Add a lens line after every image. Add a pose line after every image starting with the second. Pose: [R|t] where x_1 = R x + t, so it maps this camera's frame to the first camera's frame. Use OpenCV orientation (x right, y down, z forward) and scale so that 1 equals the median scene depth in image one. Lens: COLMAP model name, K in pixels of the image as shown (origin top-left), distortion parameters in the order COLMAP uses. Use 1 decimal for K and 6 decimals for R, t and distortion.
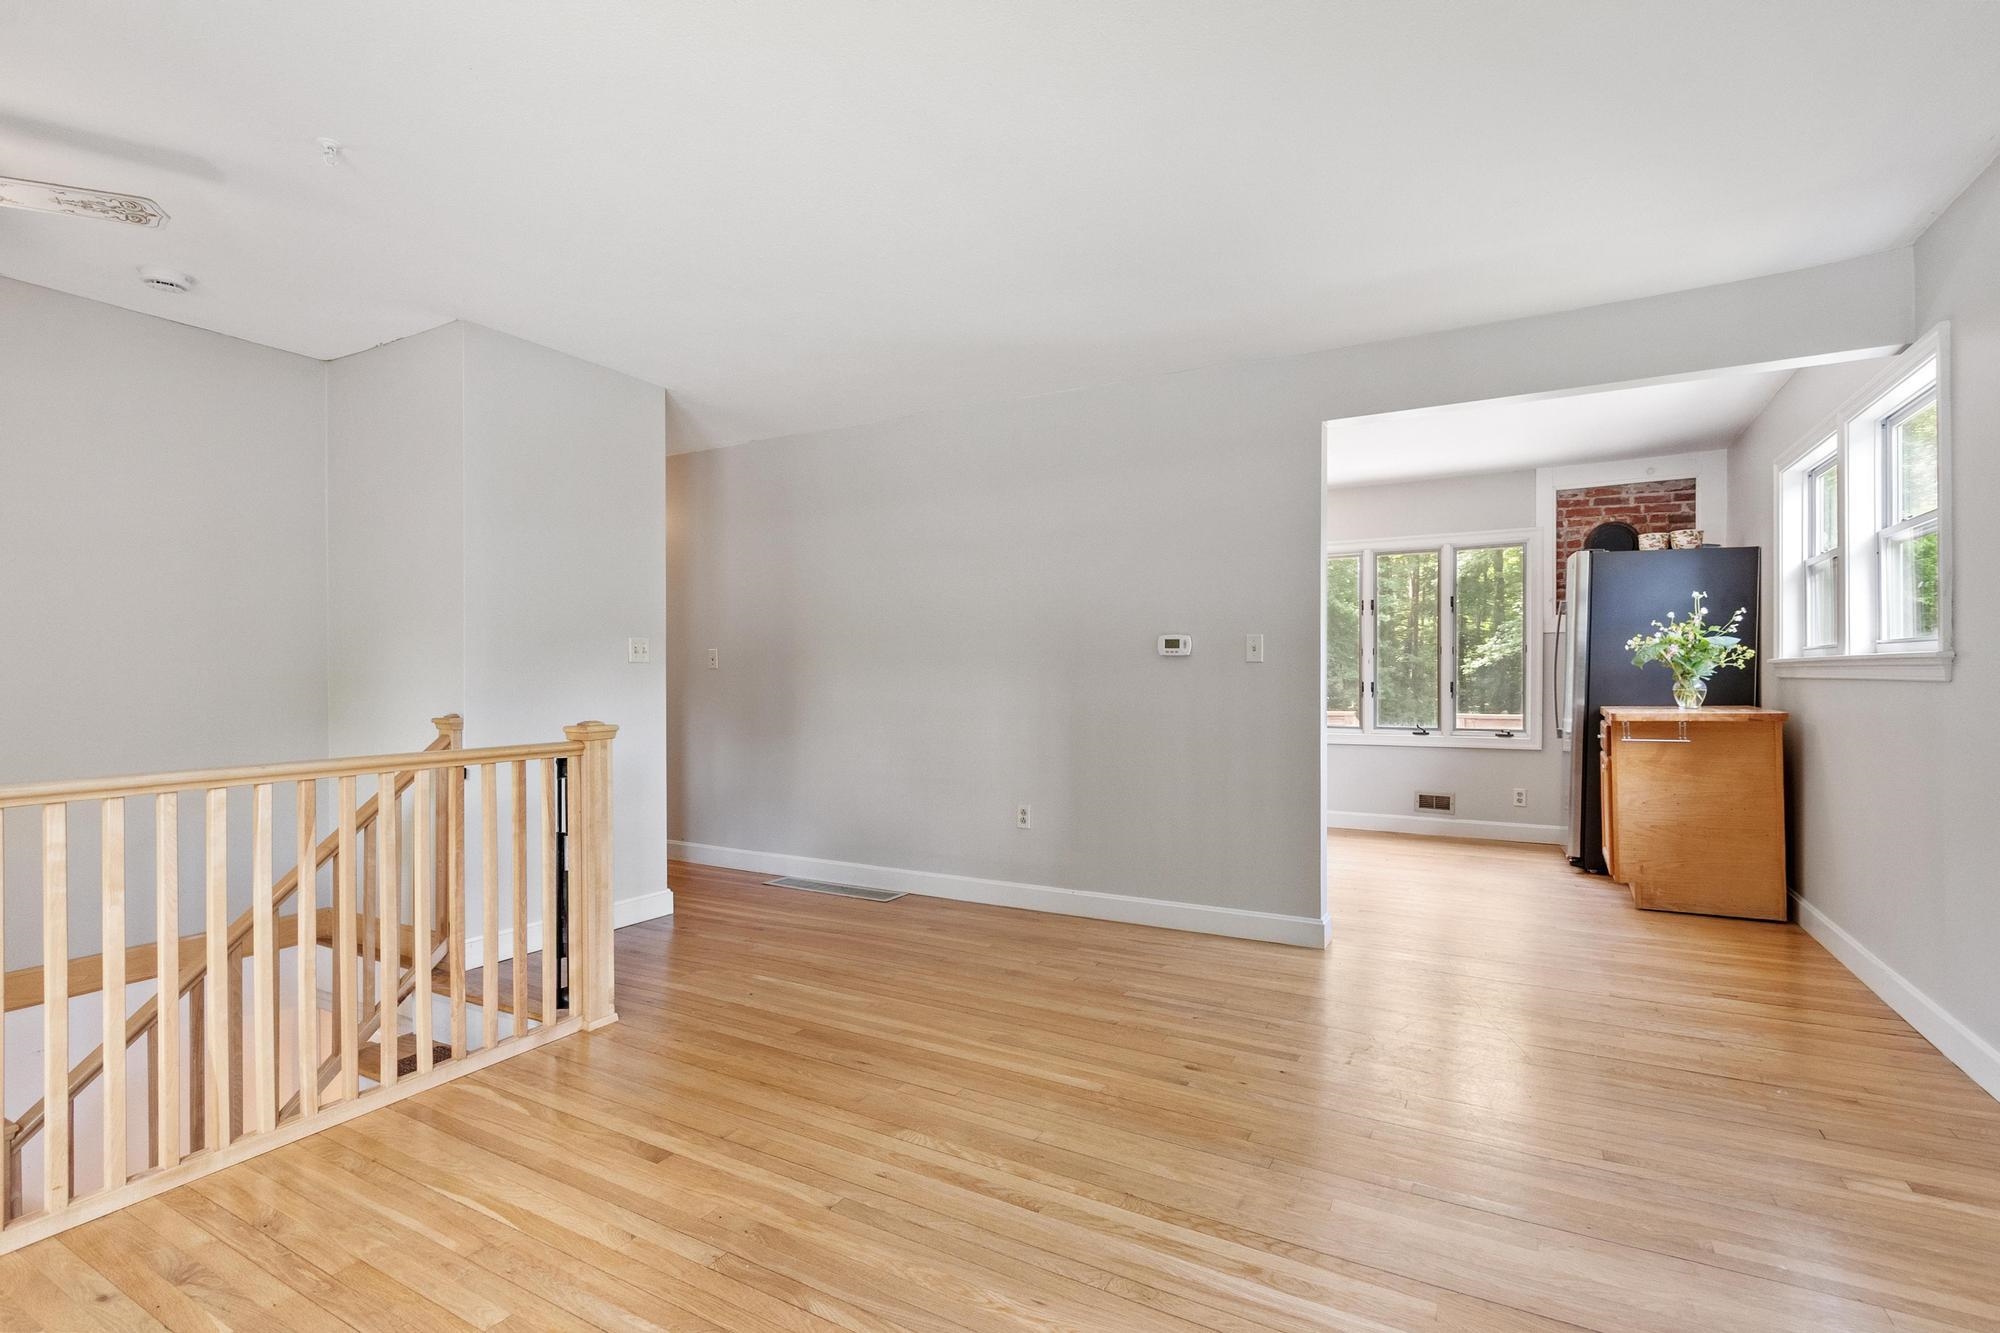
lens RADIAL K [[920.1, 0, 1006.2], [0, 920.1, 672.0], [0, 0, 1]] dist [-0.000884, -0.000285]
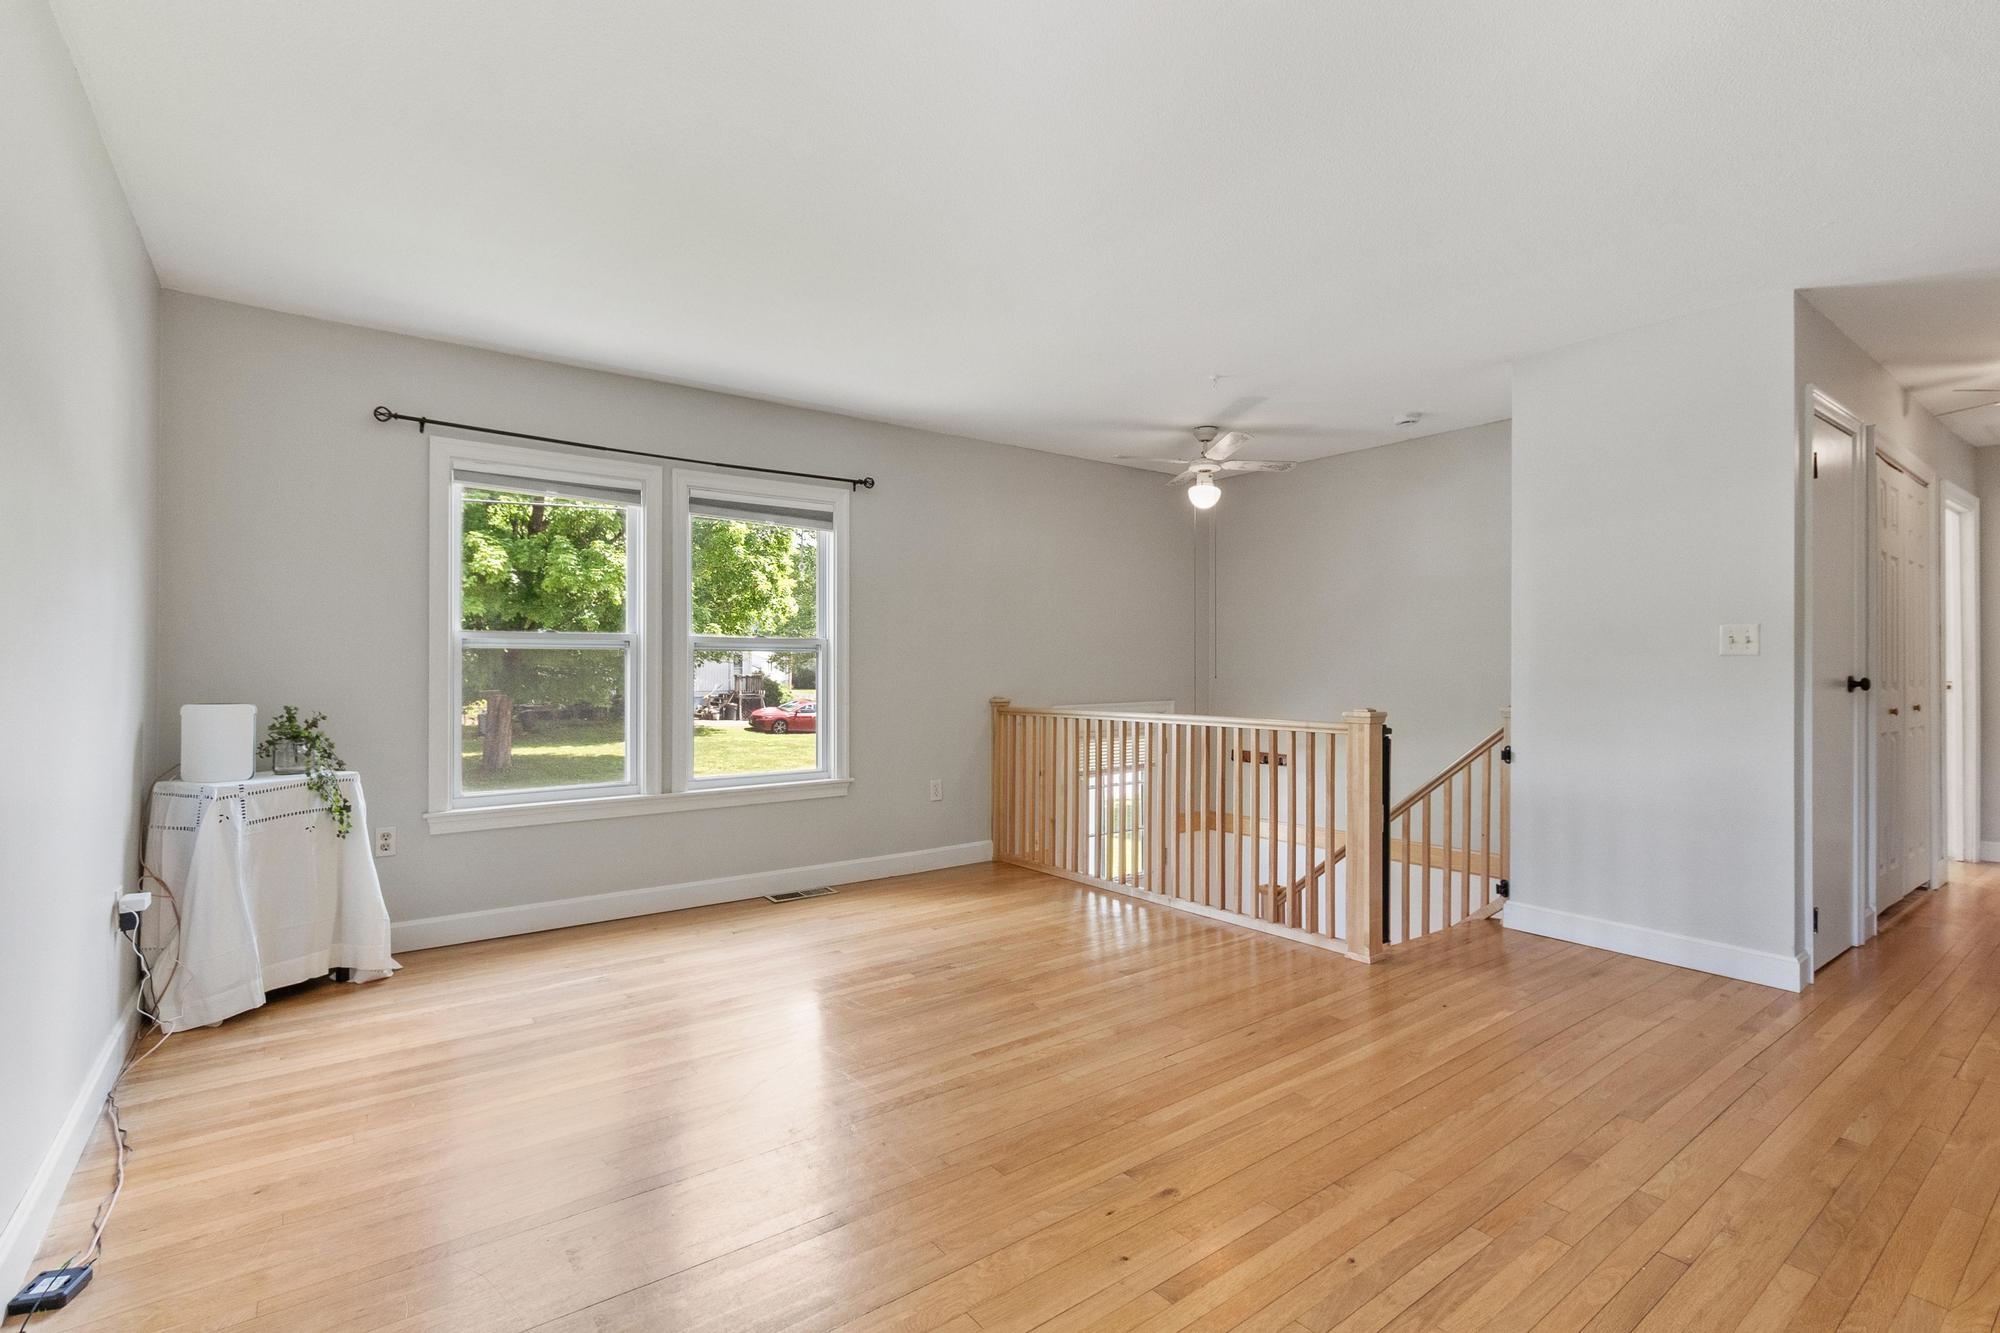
lens RADIAL K [[923.9, 0, 996.2], [0, 923.9, 663.5], [0, 0, 1]] dist [-0.001385, -0.000637]
pose [[-0.412948, -0.000446, -0.910755, 0.659663], [0.002666, 0.999995, -0.001698, -0.002387], [0.910751, -0.003129, -0.412944, 0.821309]]
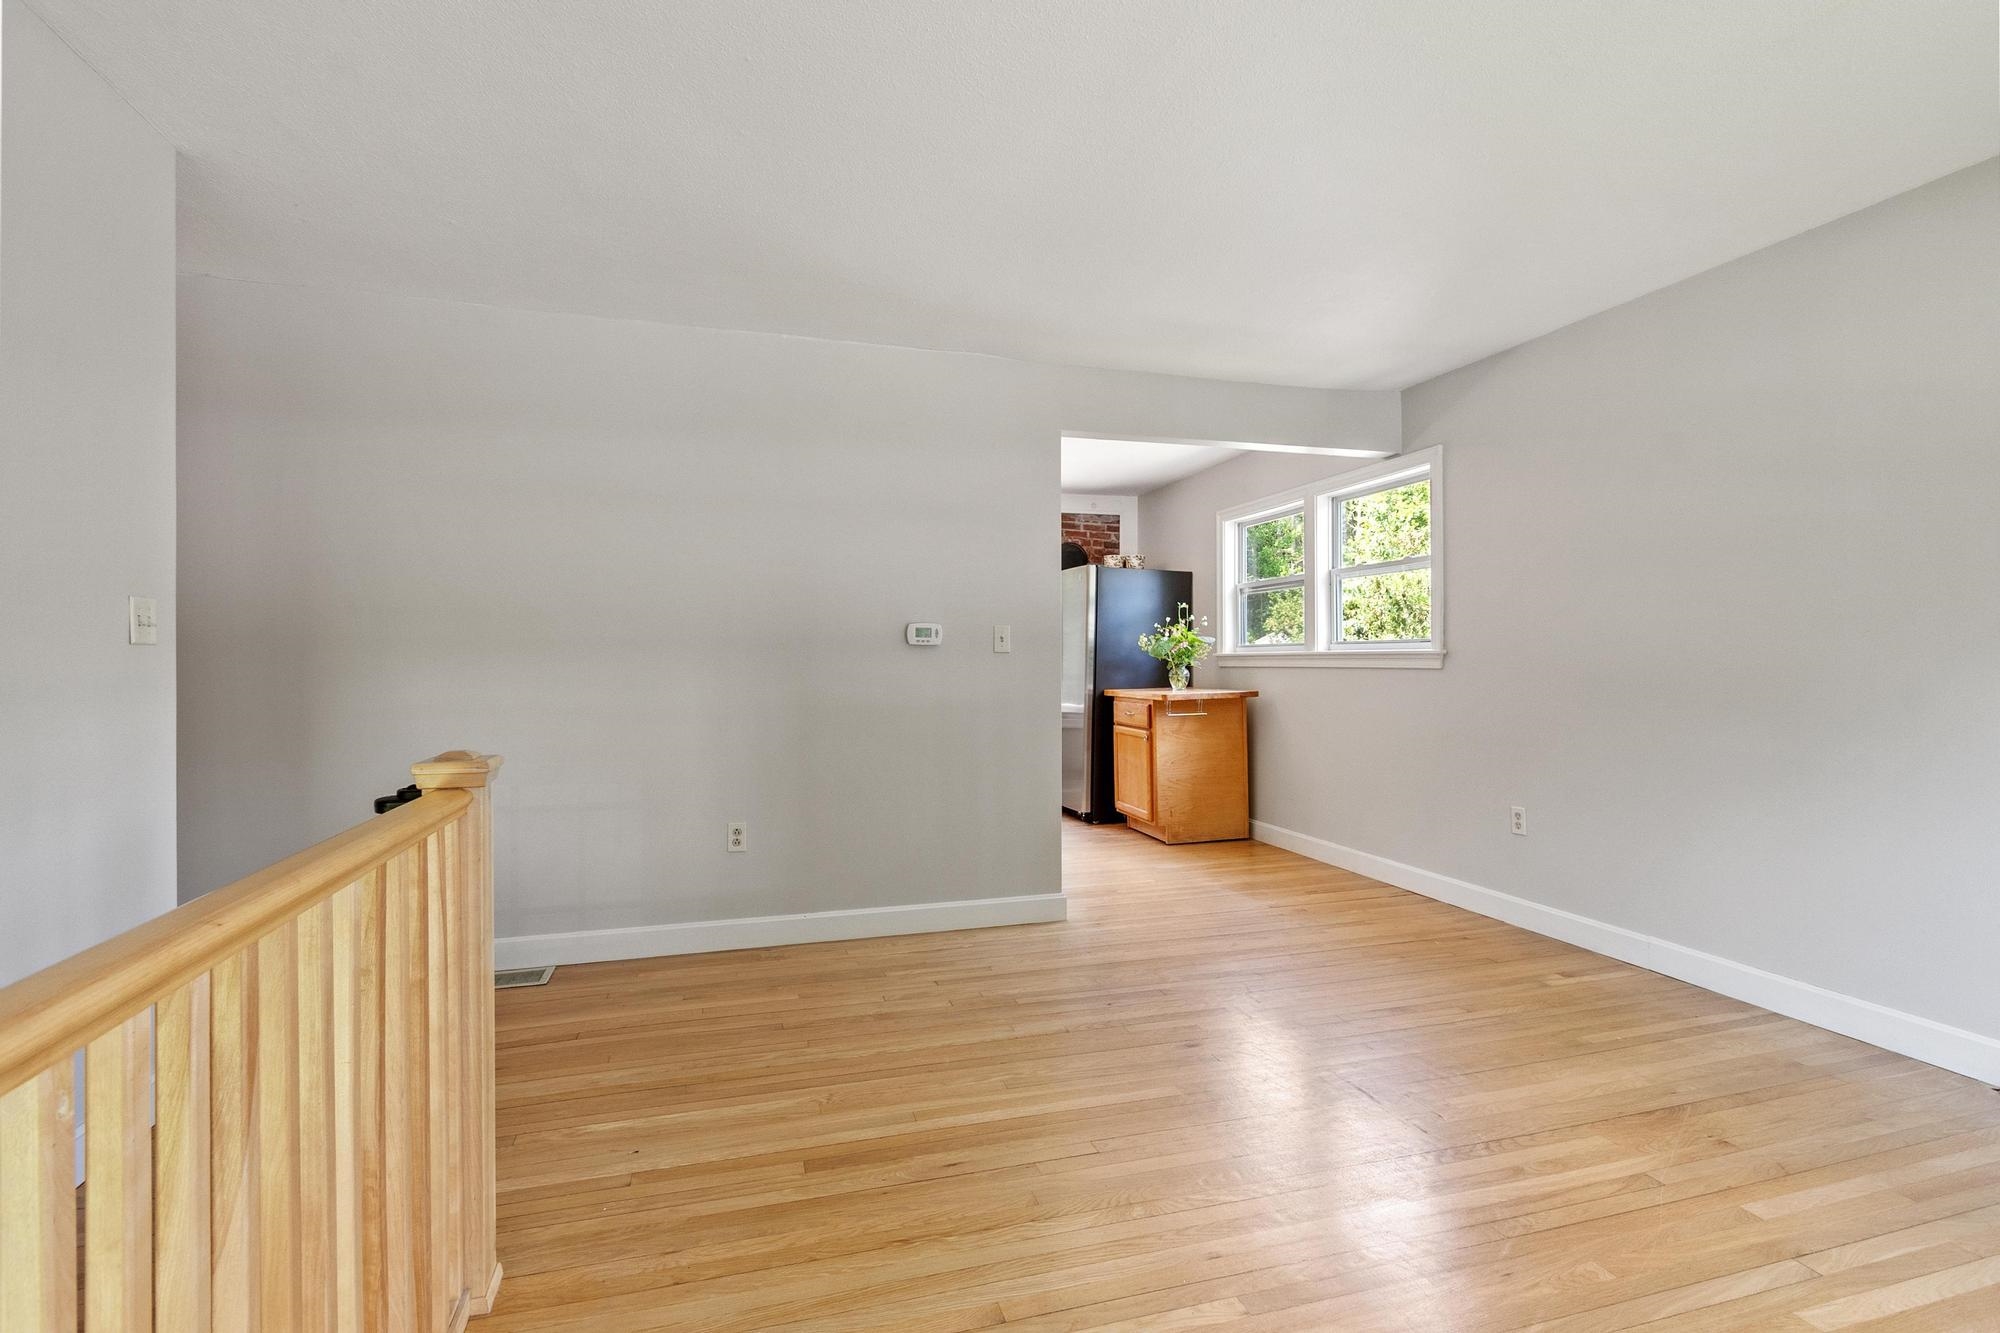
lens RADIAL K [[923.9, 0, 996.2], [0, 923.9, 663.5], [0, 0, 1]] dist [-0.001385, -0.000637]
pose [[0.699708, 0.000165, 0.714429, -0.480822], [-0.001415, 0.999998, 0.001155, 0.000103], [-0.714428, -0.001819, 0.699707, 0.299453]]
